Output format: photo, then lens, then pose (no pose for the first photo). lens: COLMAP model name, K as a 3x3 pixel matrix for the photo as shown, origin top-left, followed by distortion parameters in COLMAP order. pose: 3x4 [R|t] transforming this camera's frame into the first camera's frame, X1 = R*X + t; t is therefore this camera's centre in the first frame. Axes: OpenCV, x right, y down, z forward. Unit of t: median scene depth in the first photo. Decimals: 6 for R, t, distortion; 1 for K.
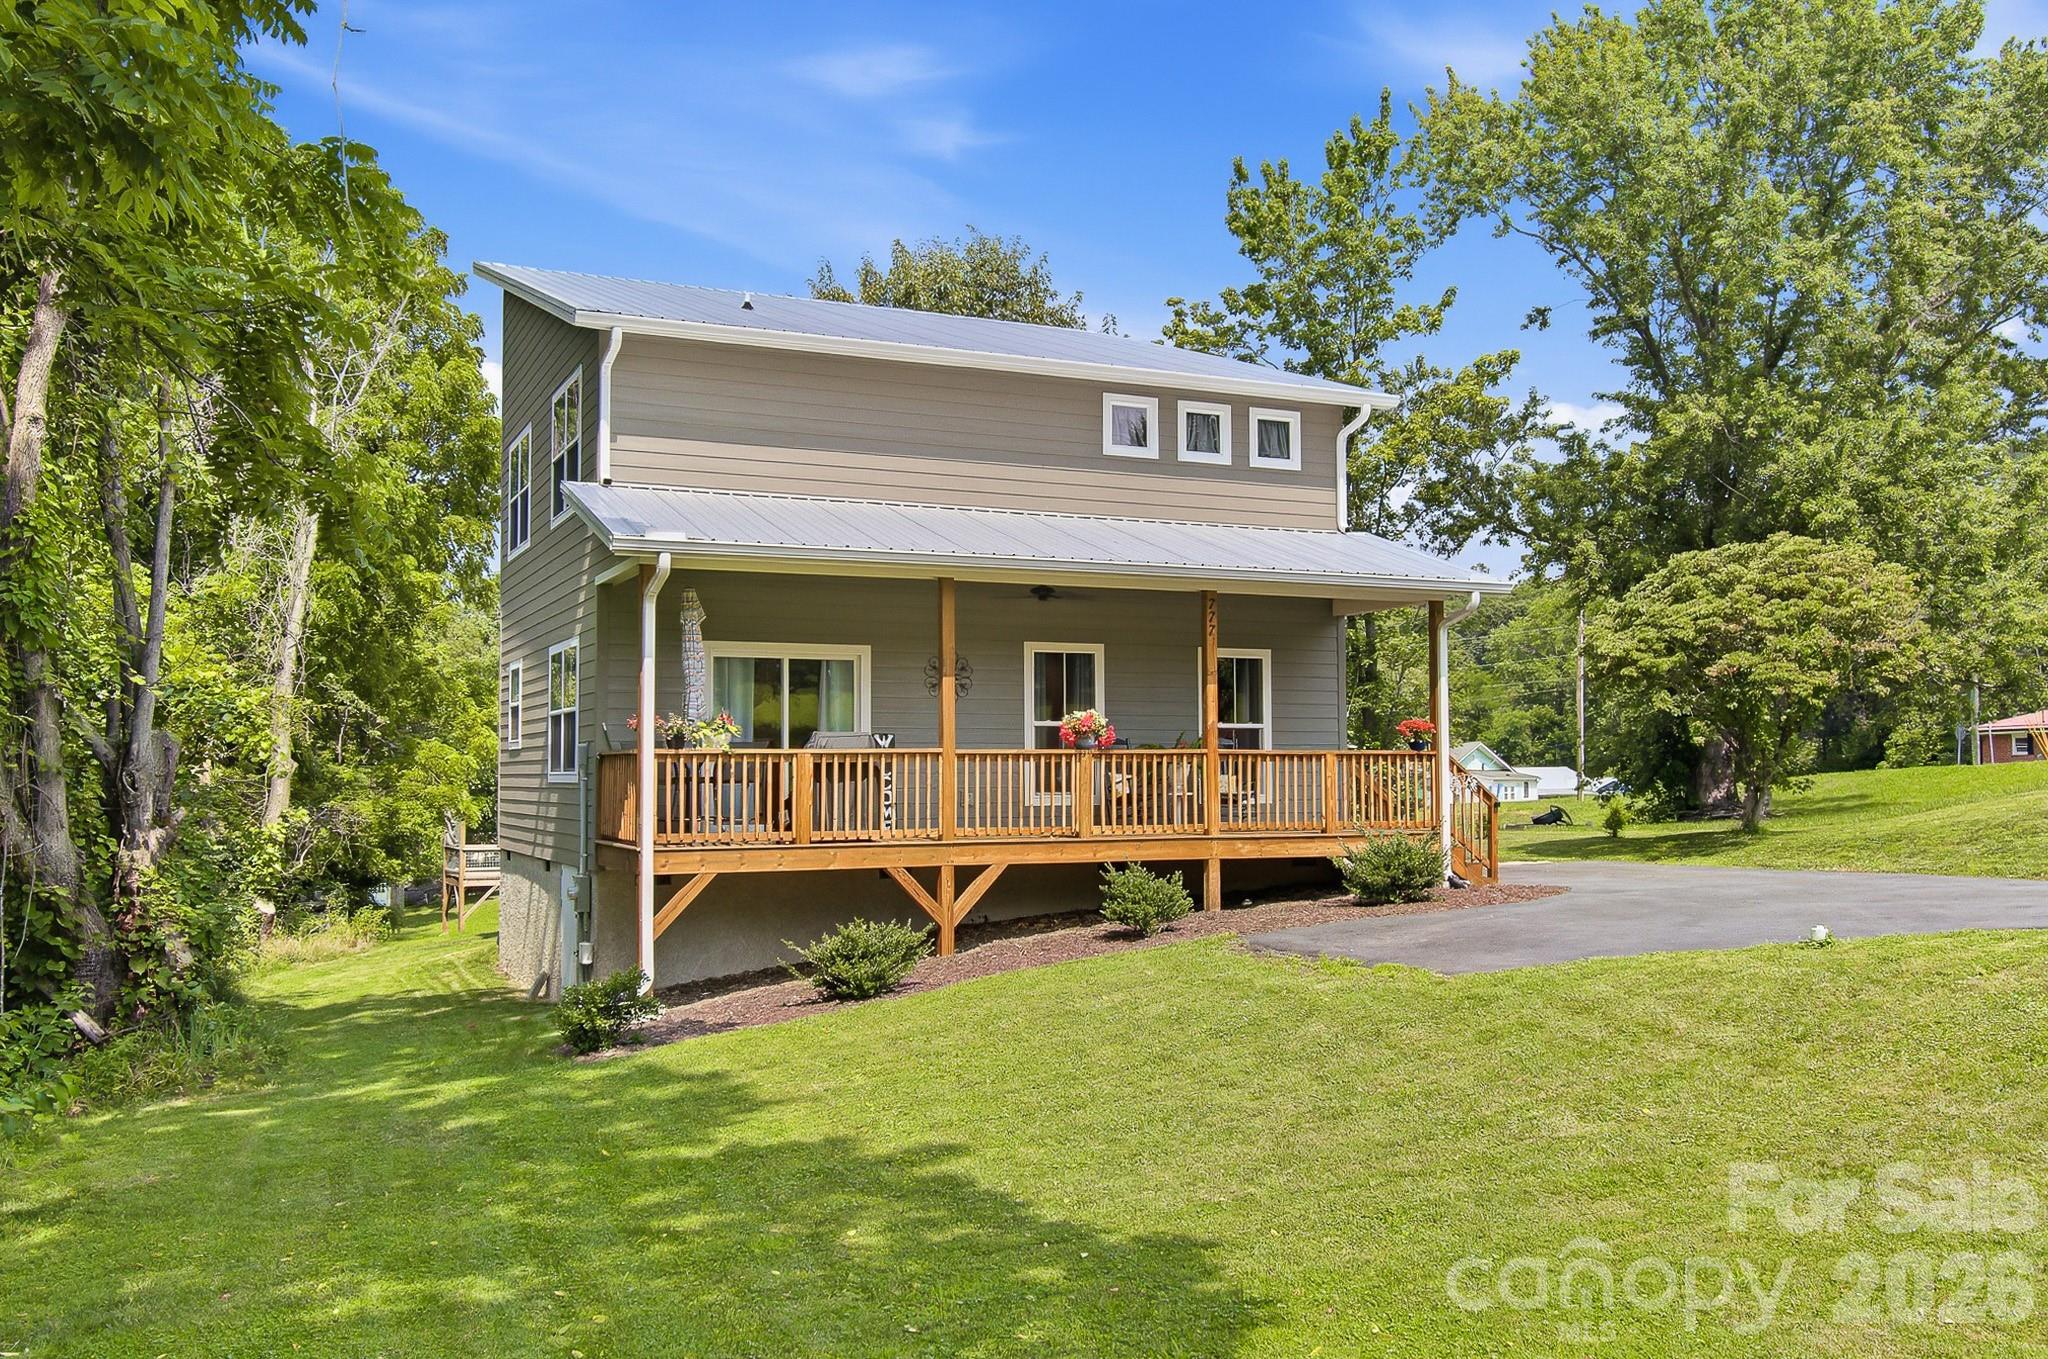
lens RADIAL K [[1757.7, 0, 1024.0], [0, 1757.7, 679.5], [0, 0, 1]] dist [0.004389, 0.001570]
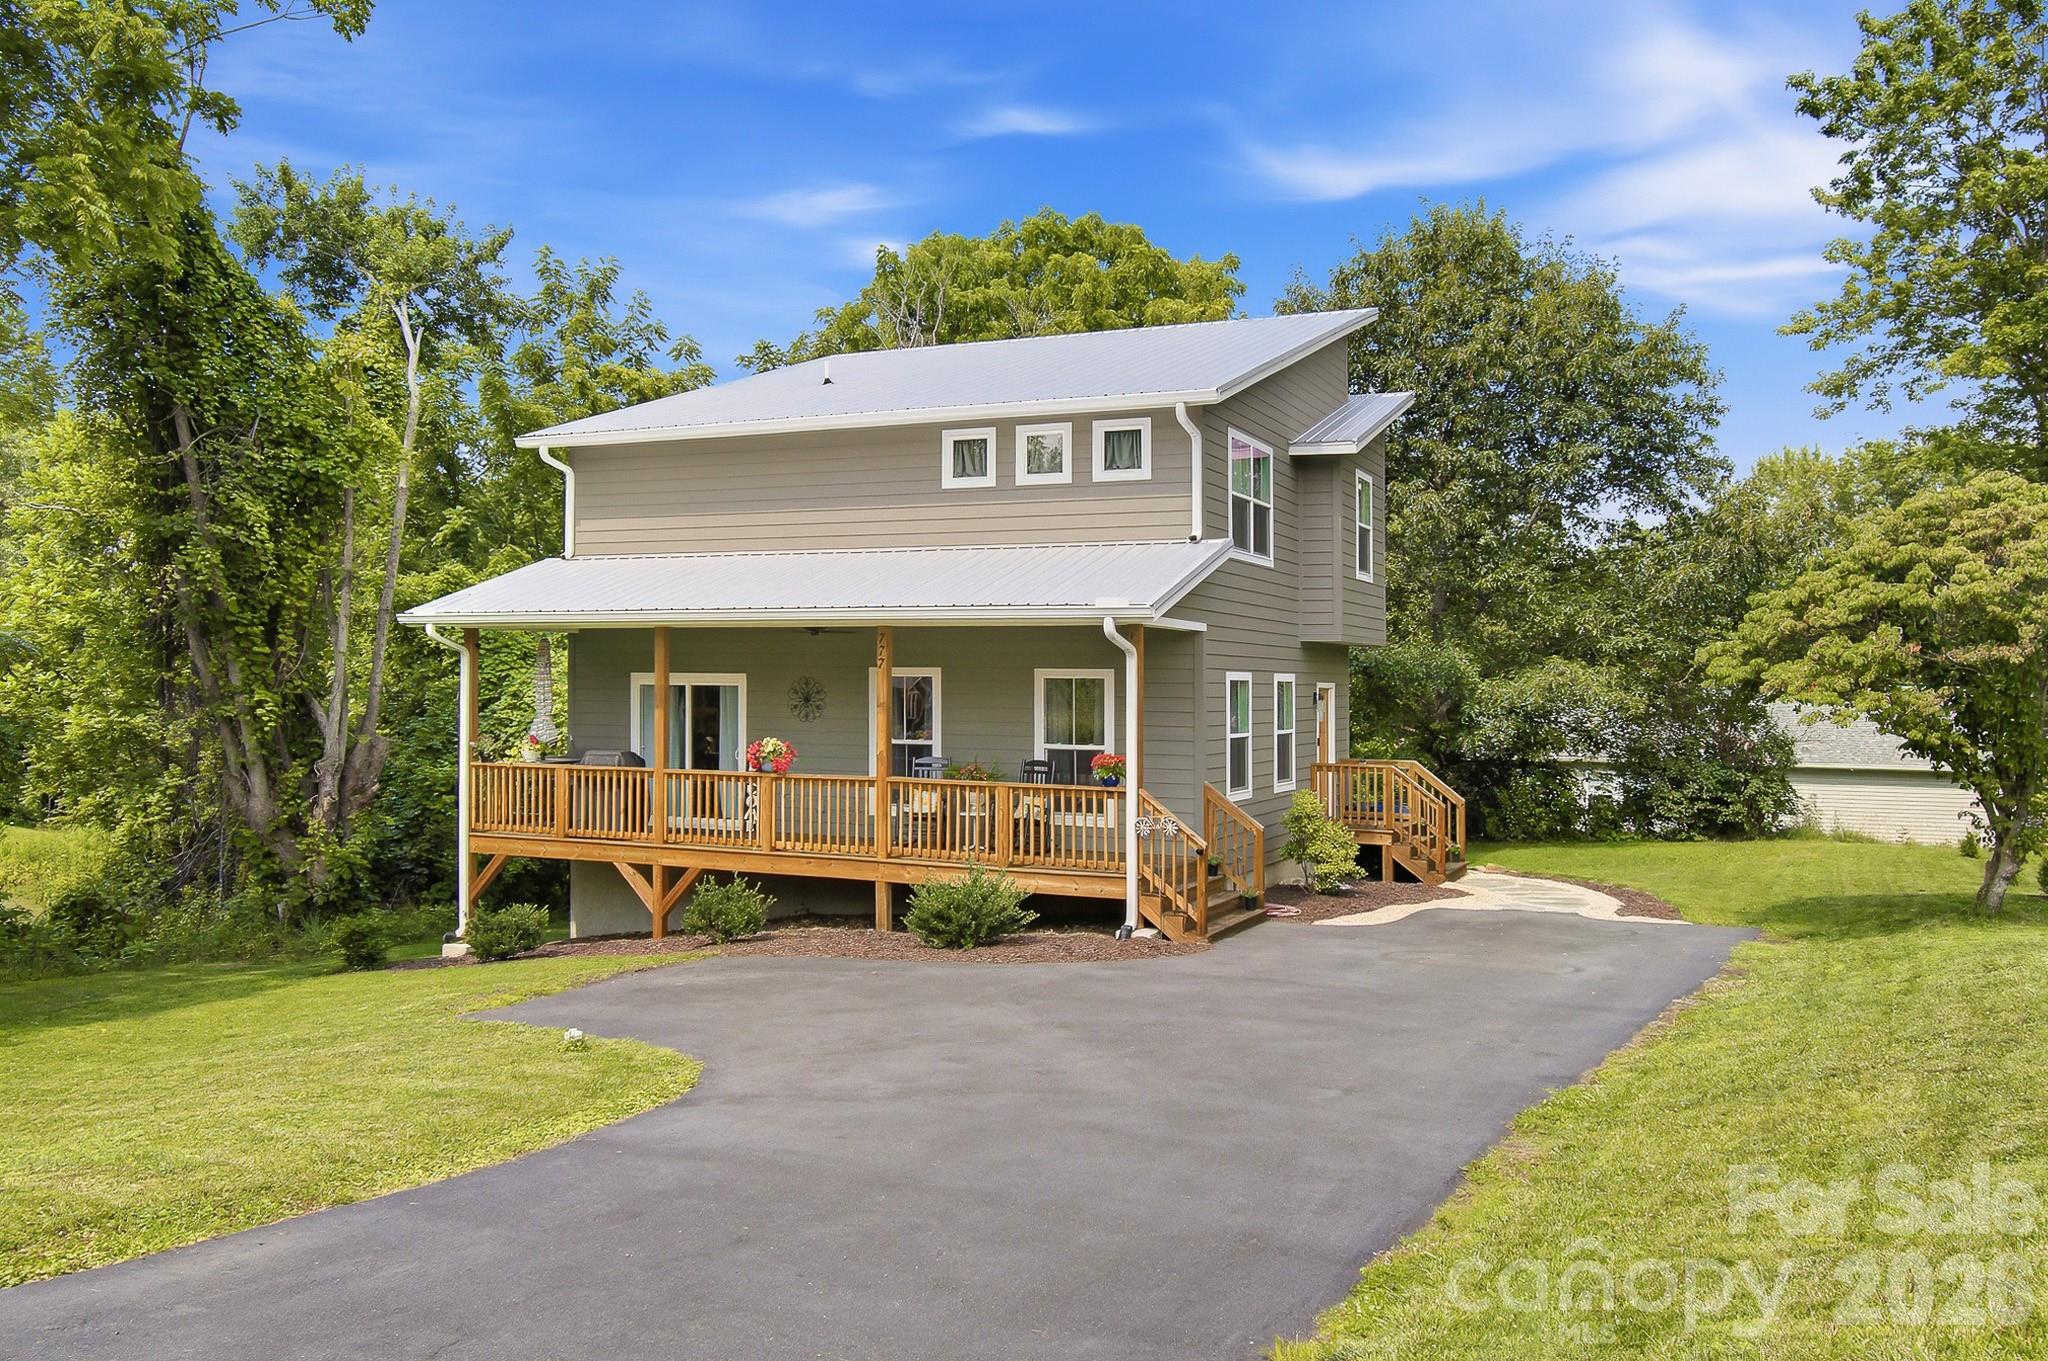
lens RADIAL K [[1580.5, 0, 1023.9], [0, 1580.5, 668.5], [0, 0, 1]] dist [0.058825, -0.159184]
pose [[0.648350, 0.003820, -0.761333, 0.857957], [0.027000, 0.999243, 0.028007, -0.048083], [0.760864, -0.038715, 0.647756, 0.441469]]
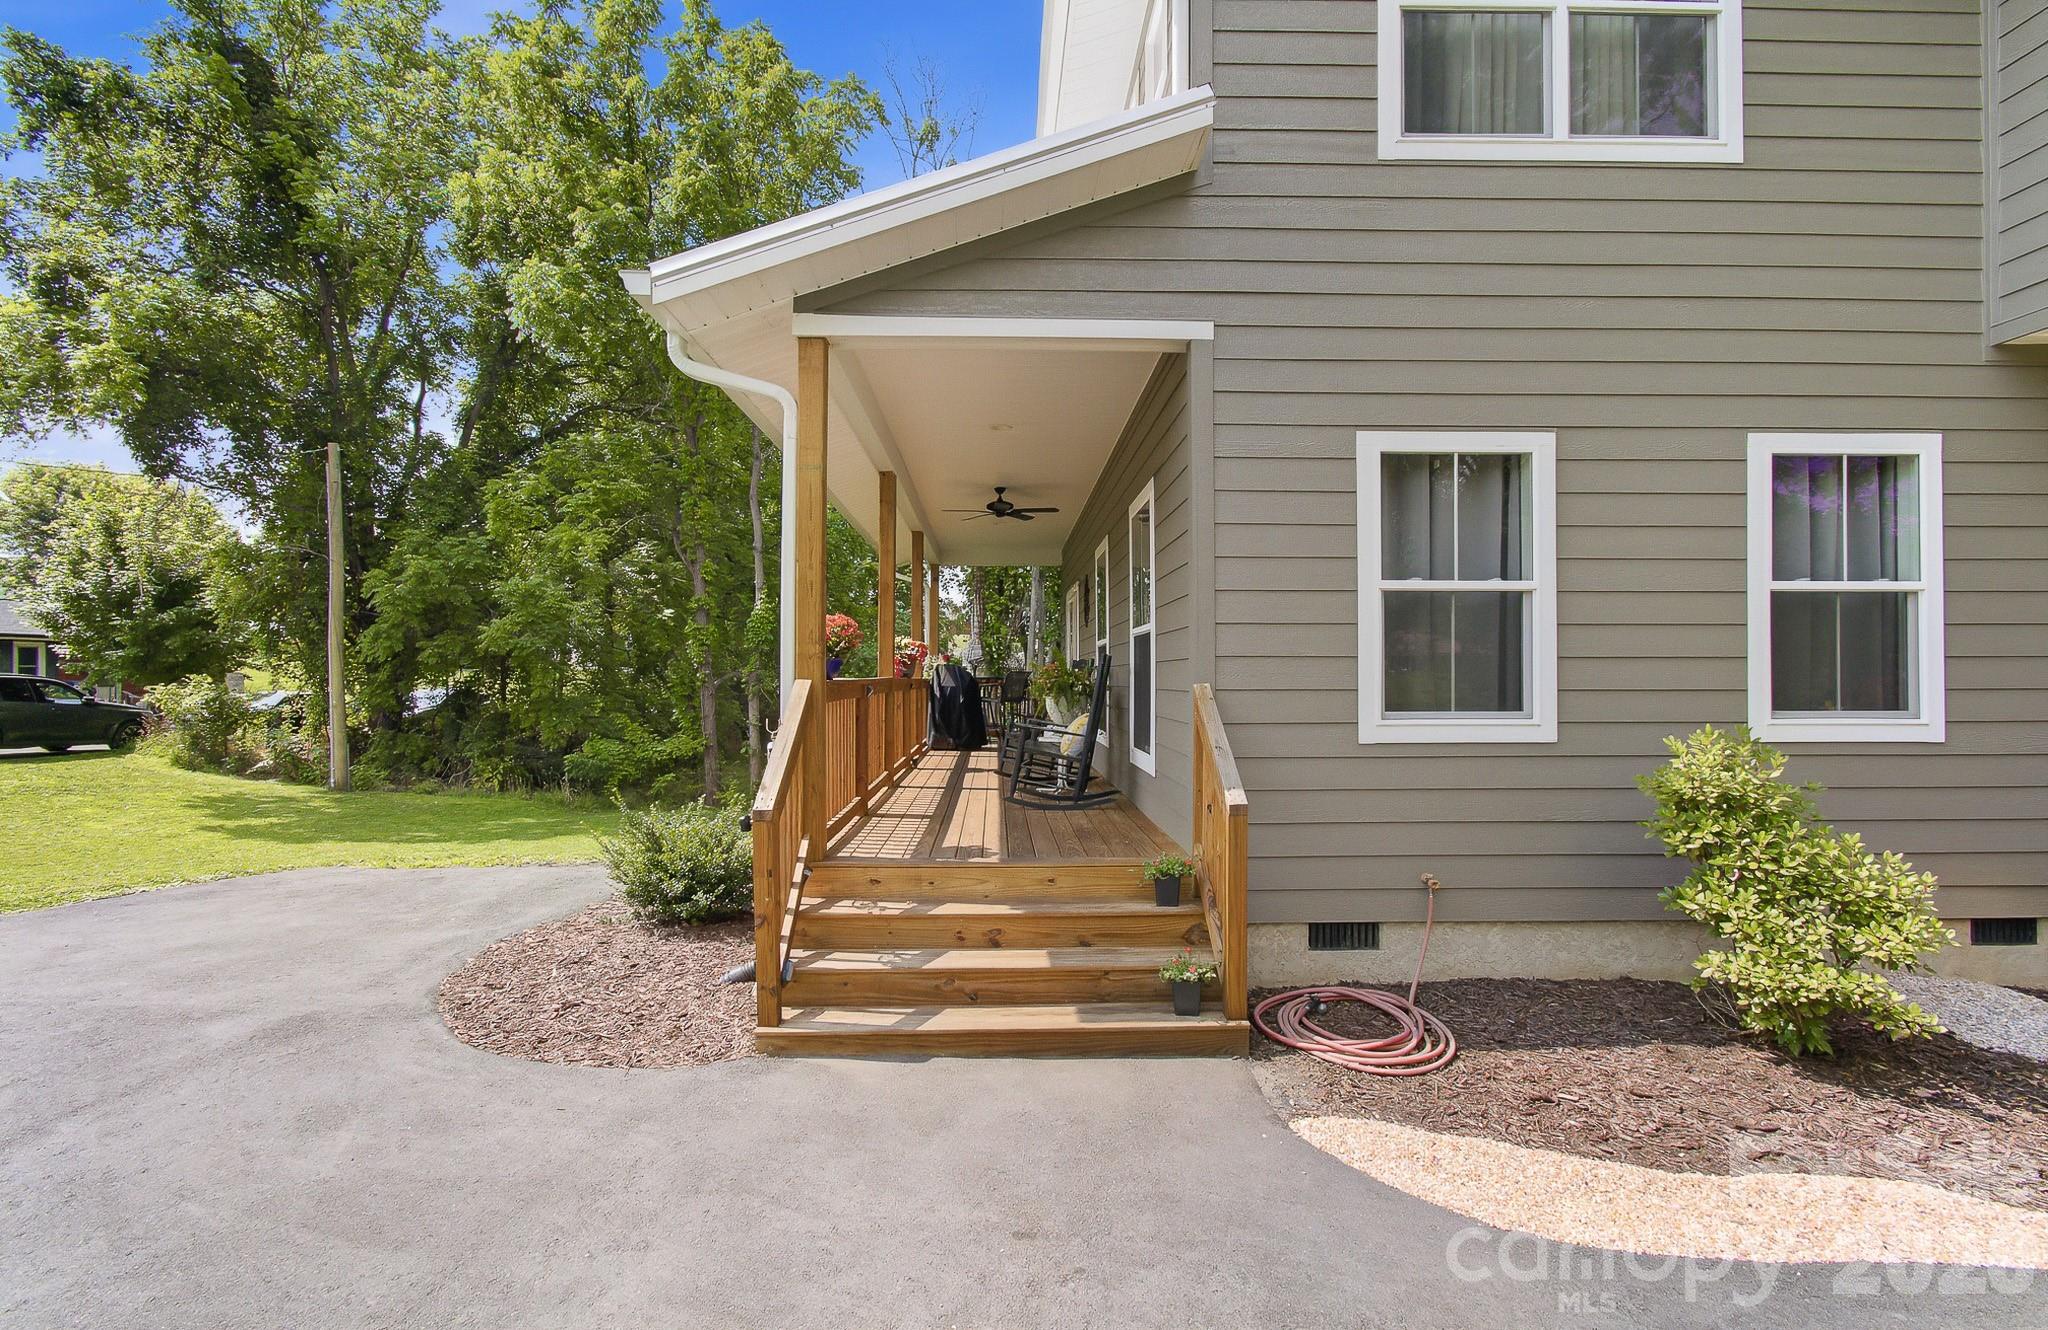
lens RADIAL K [[881.1, 0, 1018.8], [0, 881.1, 675.7], [0, 0, 1]] dist [0.000508, 0.000068]
pose [[-0.394923, -0.004199, -0.918704, 0.431781], [0.049696, 0.998428, -0.025927, 0.051302], [0.917369, -0.055895, -0.394094, 1.186968]]
